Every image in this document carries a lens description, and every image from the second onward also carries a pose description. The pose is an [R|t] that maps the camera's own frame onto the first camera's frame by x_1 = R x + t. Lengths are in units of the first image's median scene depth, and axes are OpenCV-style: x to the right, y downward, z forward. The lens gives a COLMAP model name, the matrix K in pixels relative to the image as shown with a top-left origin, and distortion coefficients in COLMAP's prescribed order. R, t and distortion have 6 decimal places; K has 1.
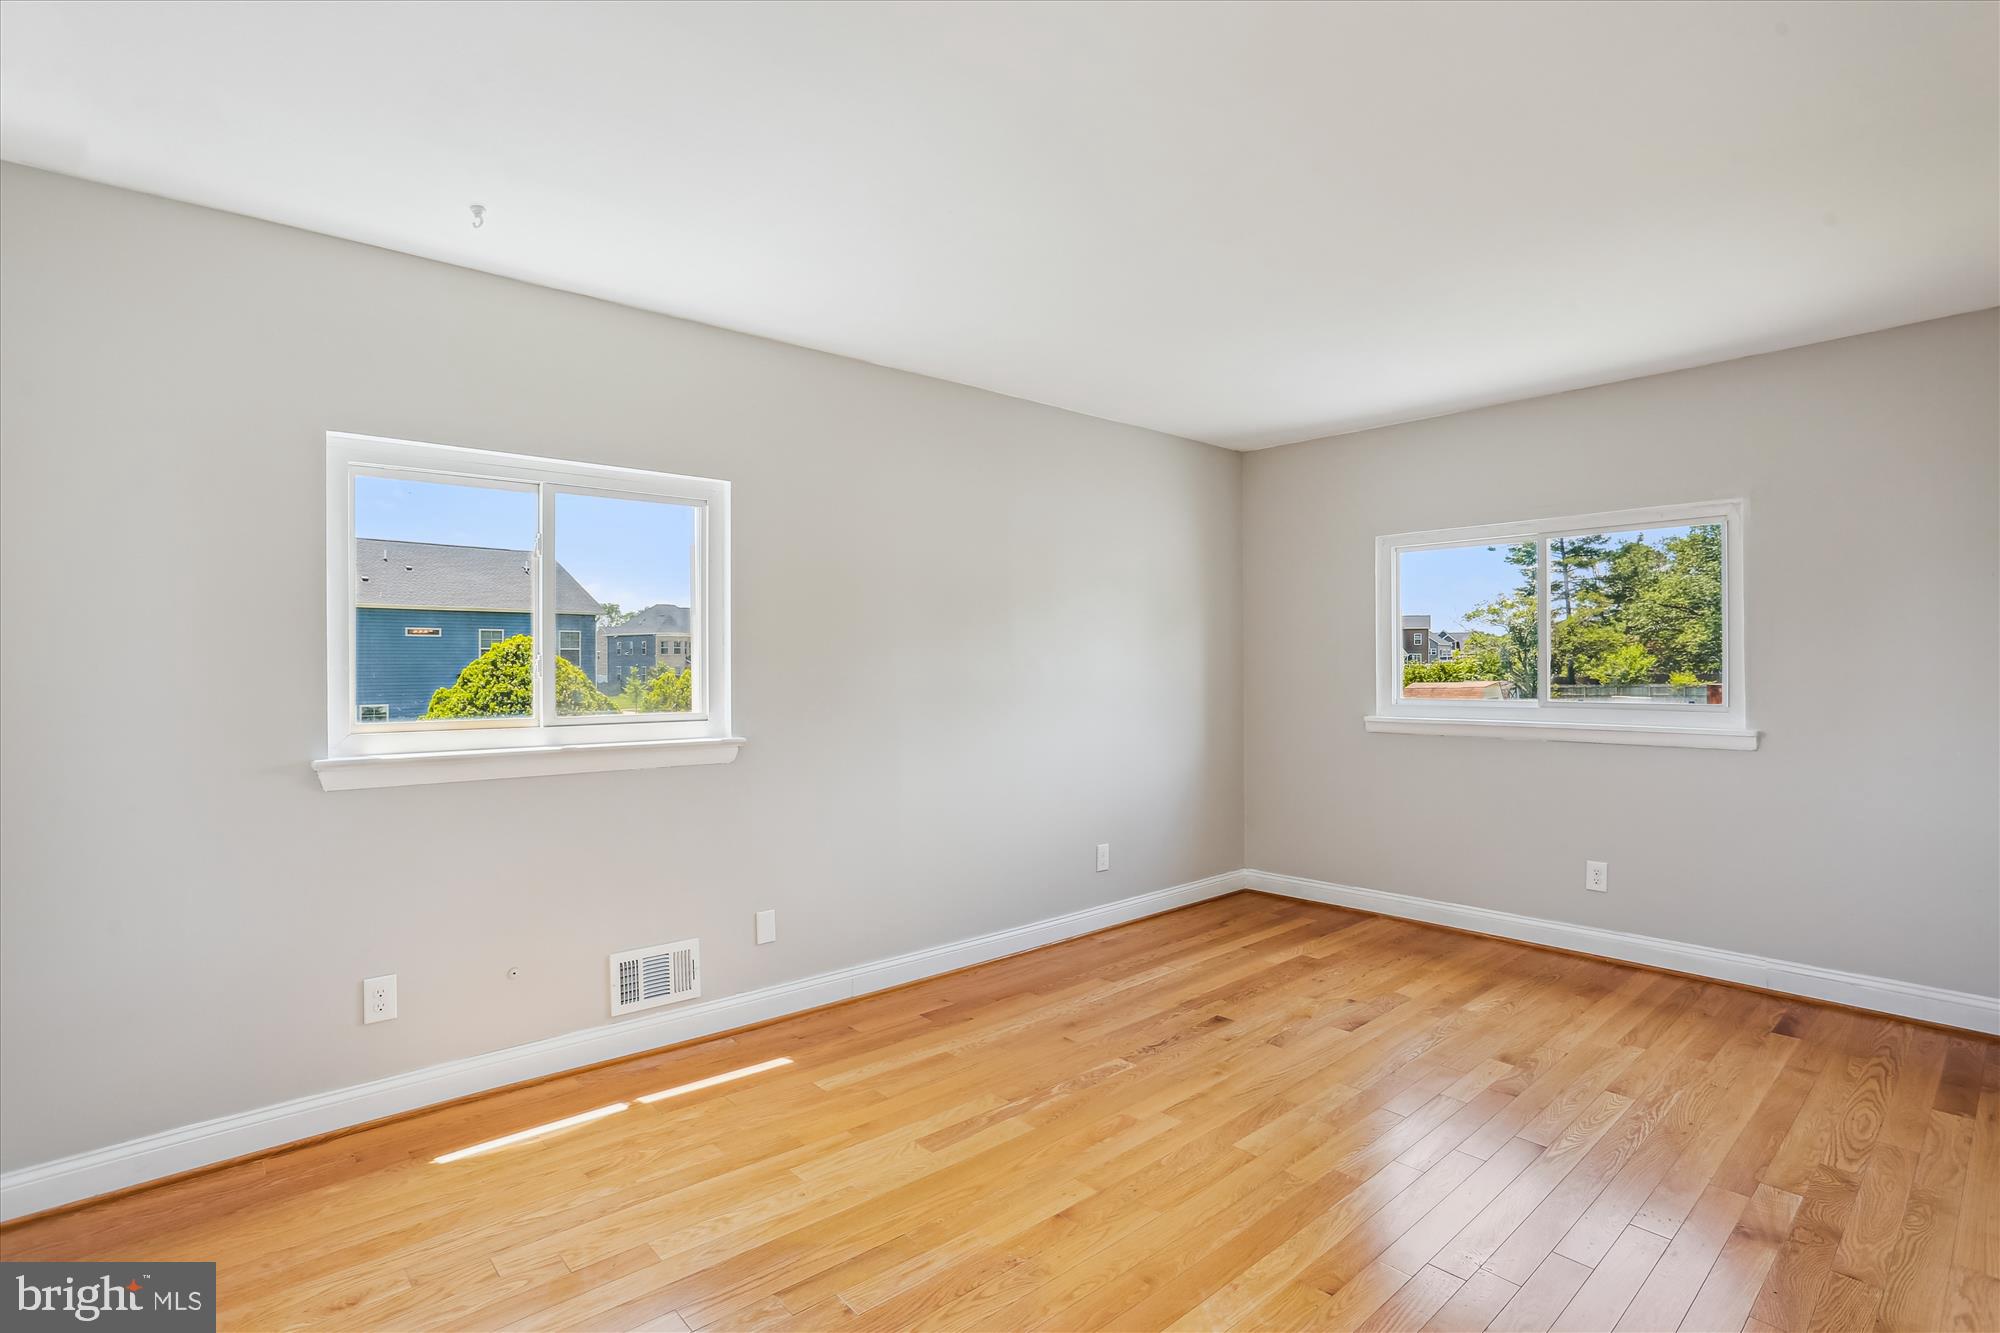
lens RADIAL K [[978.3, 0, 993.4], [0, 978.3, 660.2], [0, 0, 1]] dist [-0.071125, 0.035432]
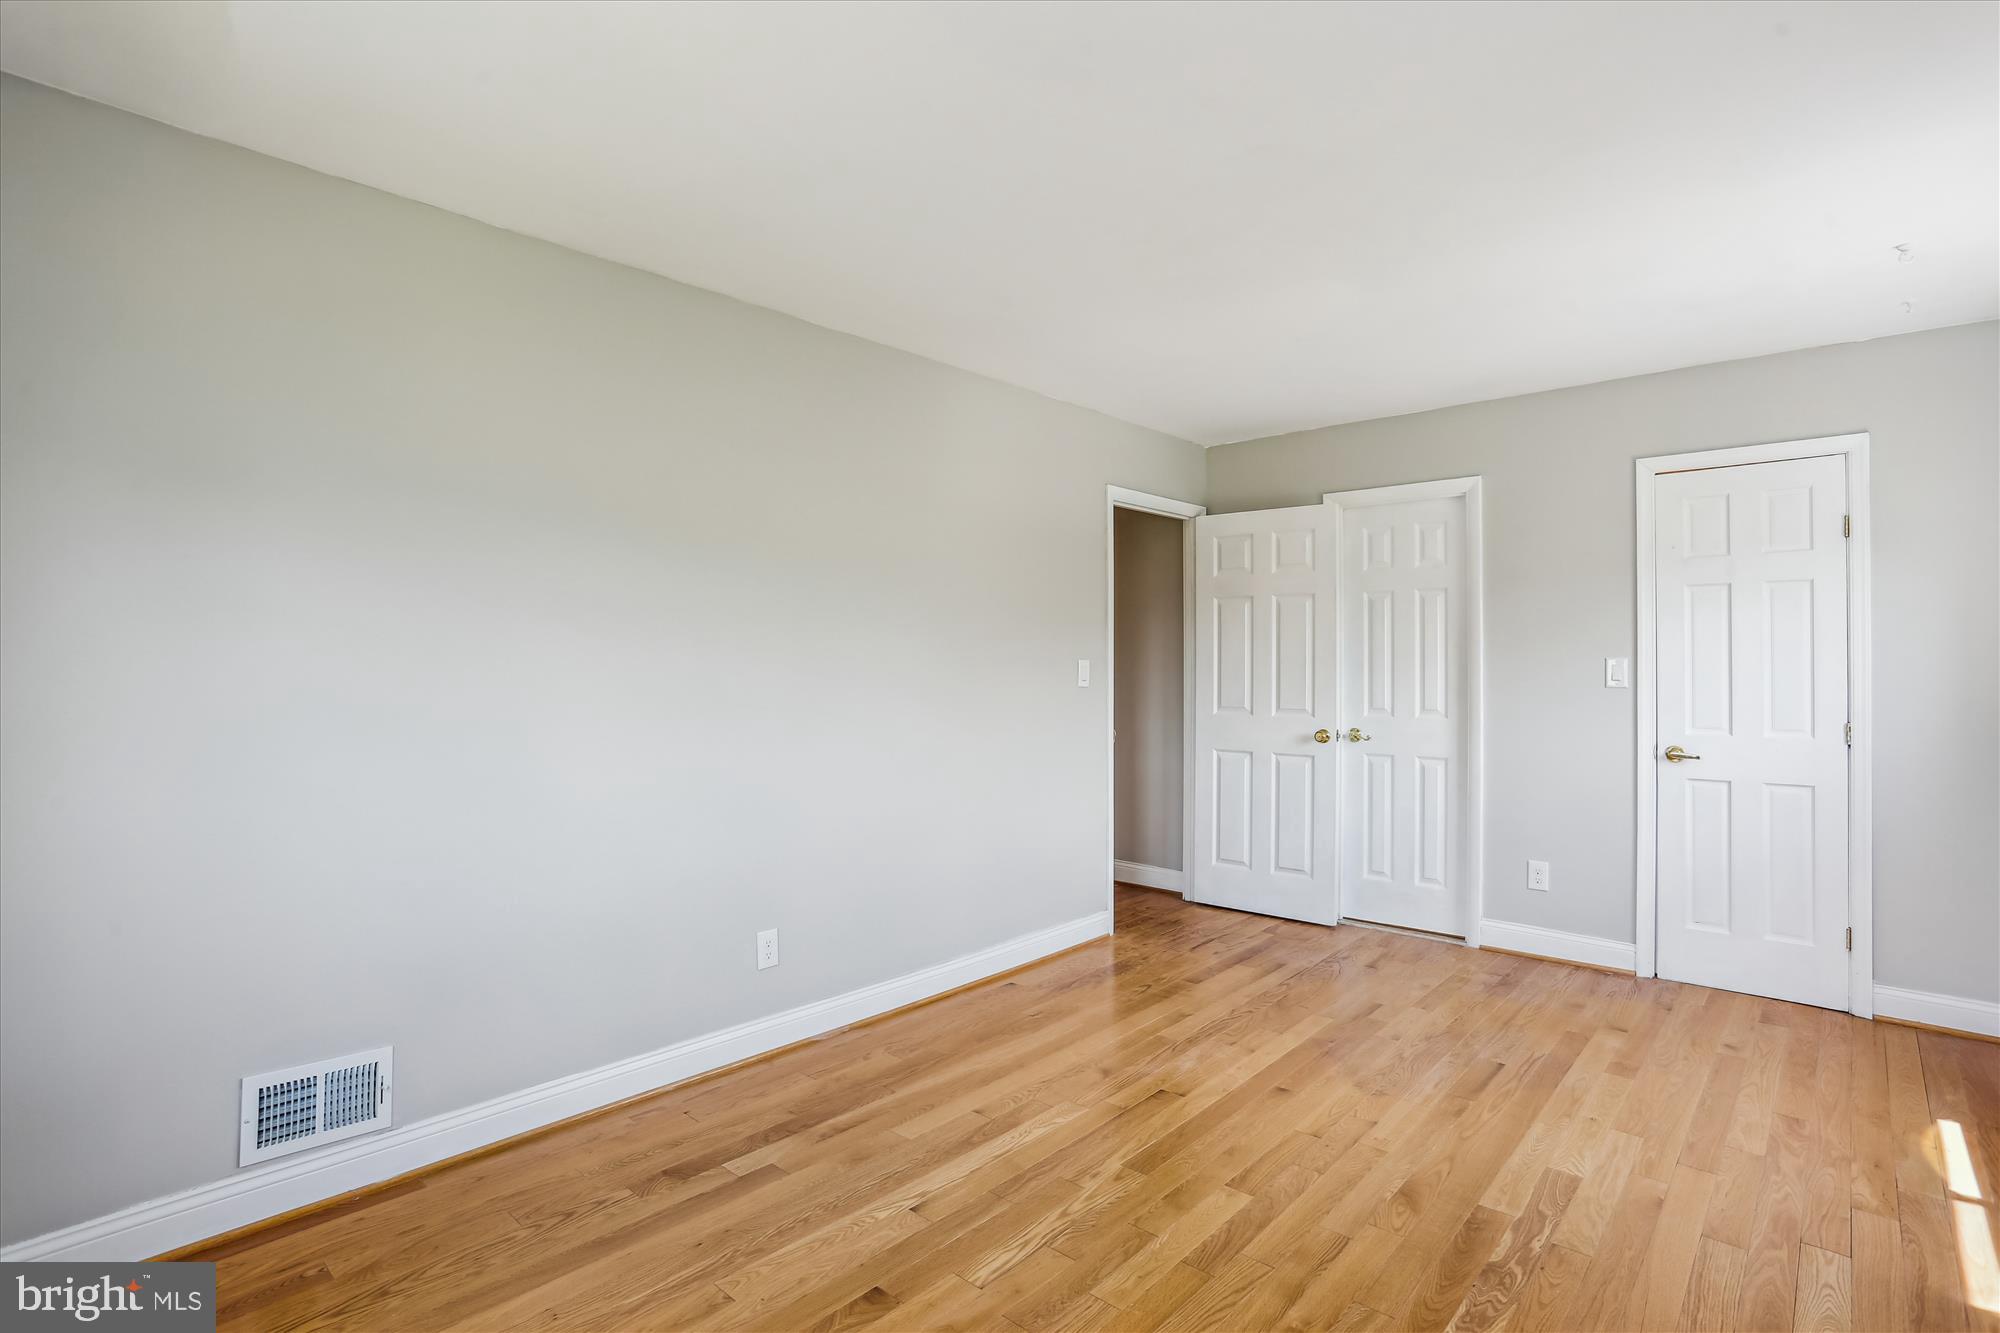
lens RADIAL K [[978.3, 0, 993.4], [0, 978.3, 660.2], [0, 0, 1]] dist [-0.071125, 0.035432]
pose [[-0.994435, 0.002304, -0.105329, 0.588200], [0.003246, 0.999956, -0.008770, 0.003592], [0.105304, -0.009063, -0.994399, 1.880299]]
